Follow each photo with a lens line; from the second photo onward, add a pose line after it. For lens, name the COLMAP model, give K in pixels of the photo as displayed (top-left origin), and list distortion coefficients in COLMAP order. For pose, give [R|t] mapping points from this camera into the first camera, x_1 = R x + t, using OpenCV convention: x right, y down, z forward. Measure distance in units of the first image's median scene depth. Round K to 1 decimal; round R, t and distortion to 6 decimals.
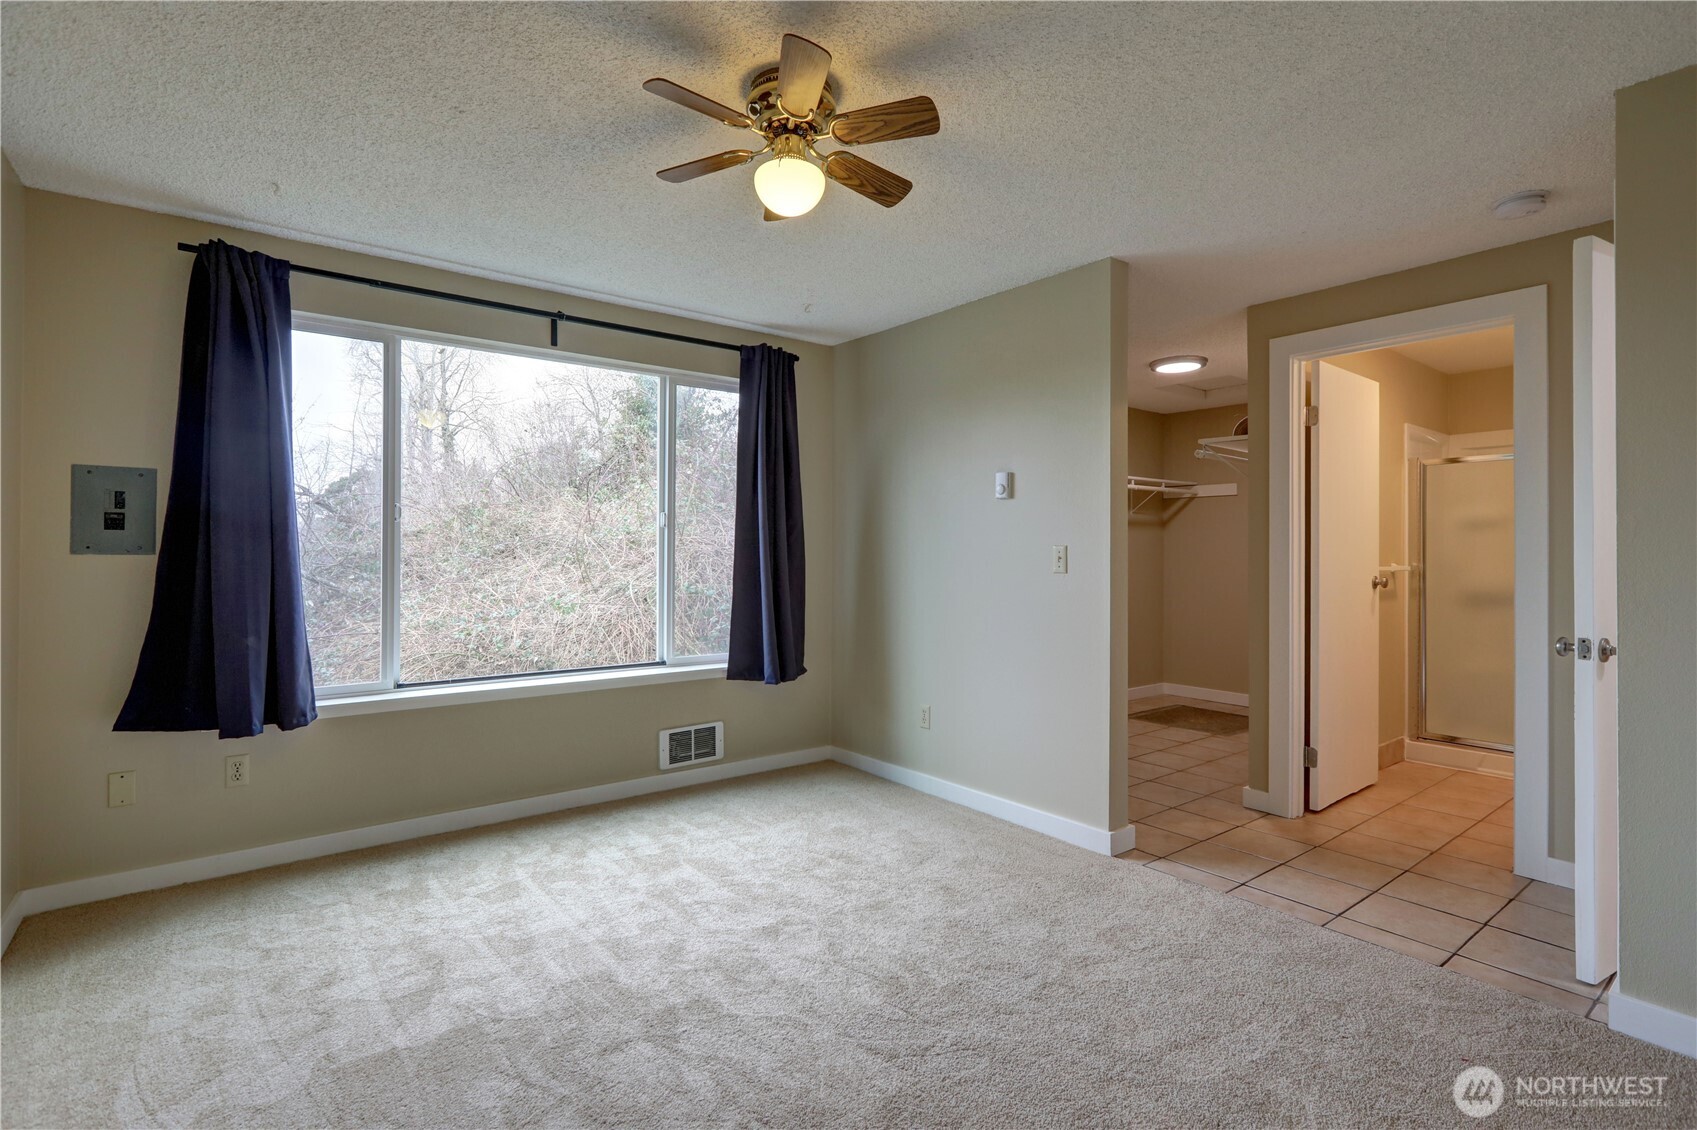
lens RADIAL K [[783.3, 0, 861.1], [0, 783.3, 563.2], [0, 0, 1]] dist [0.003180, 0.000213]
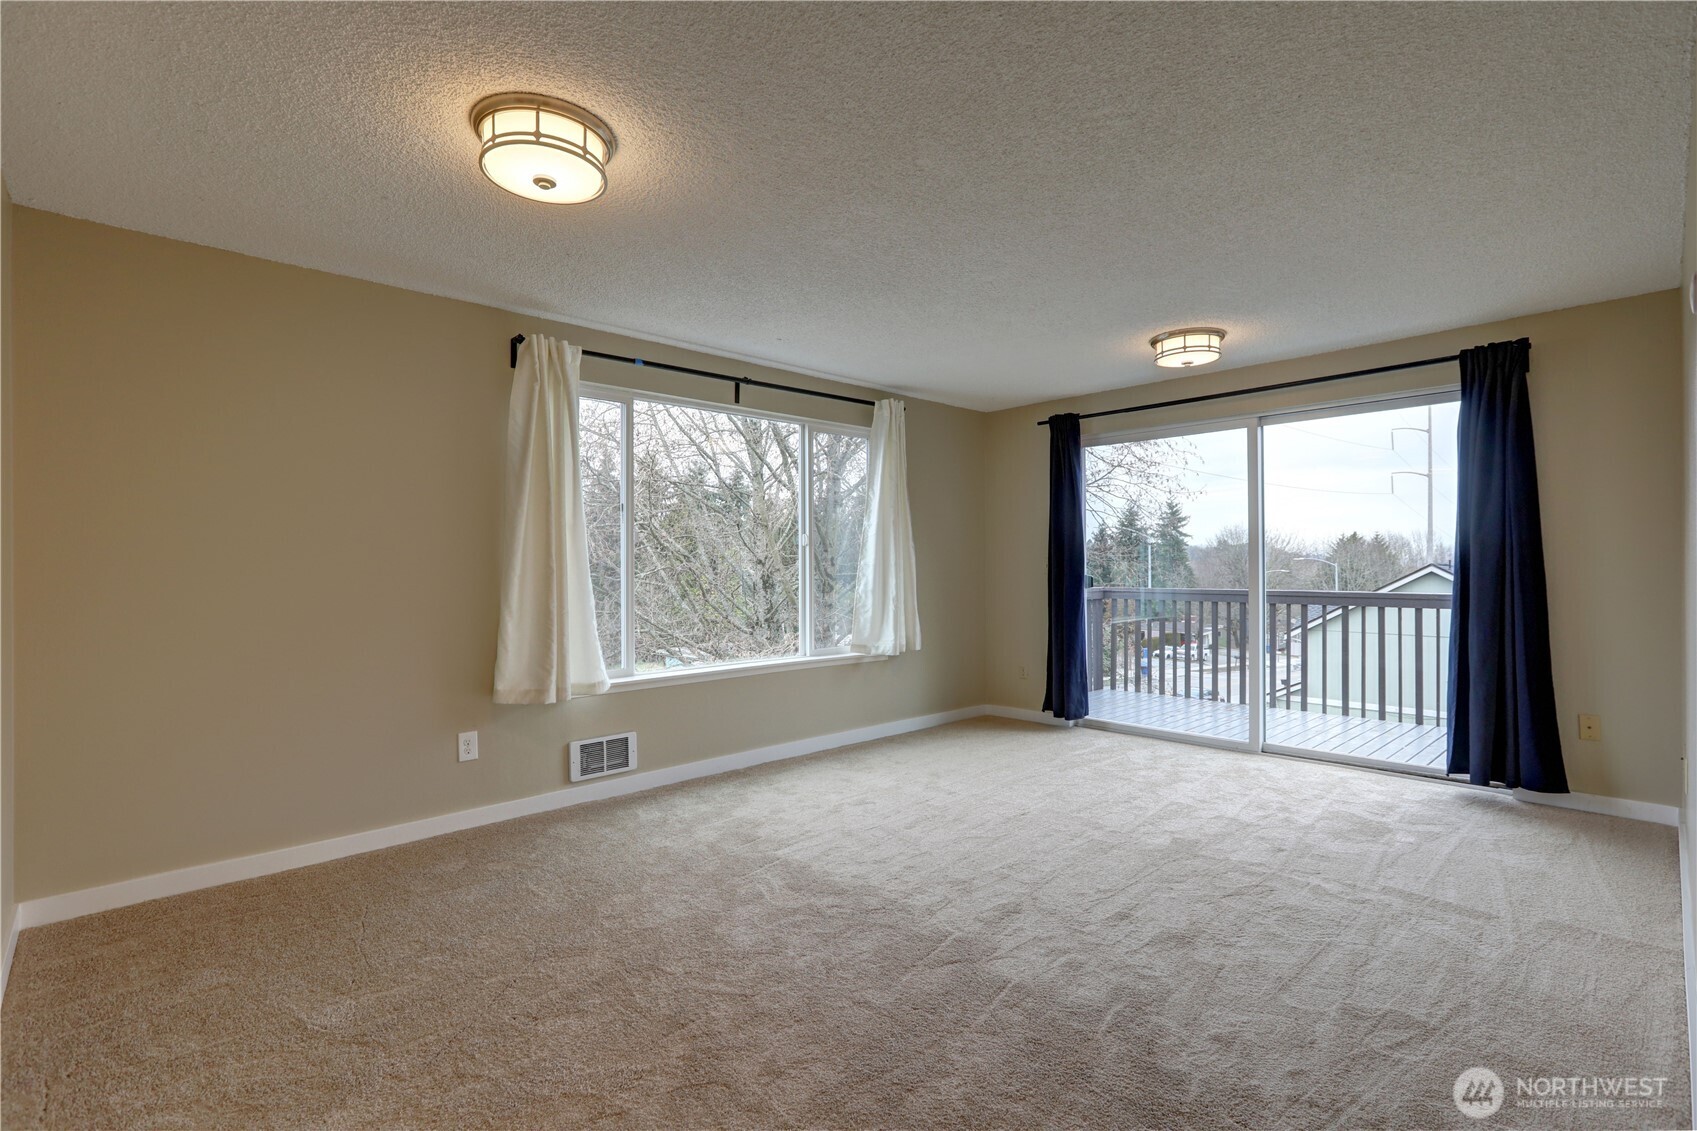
lens RADIAL K [[783.3, 0, 834.8], [0, 783.3, 565.7], [0, 0, 1]] dist [0.003180, 0.000213]
pose [[0.996133, -0.008401, 0.087459, -0.298978], [0.008892, 0.999947, -0.005230, -0.003631], [-0.087410, 0.005987, 0.996154, -0.244688]]
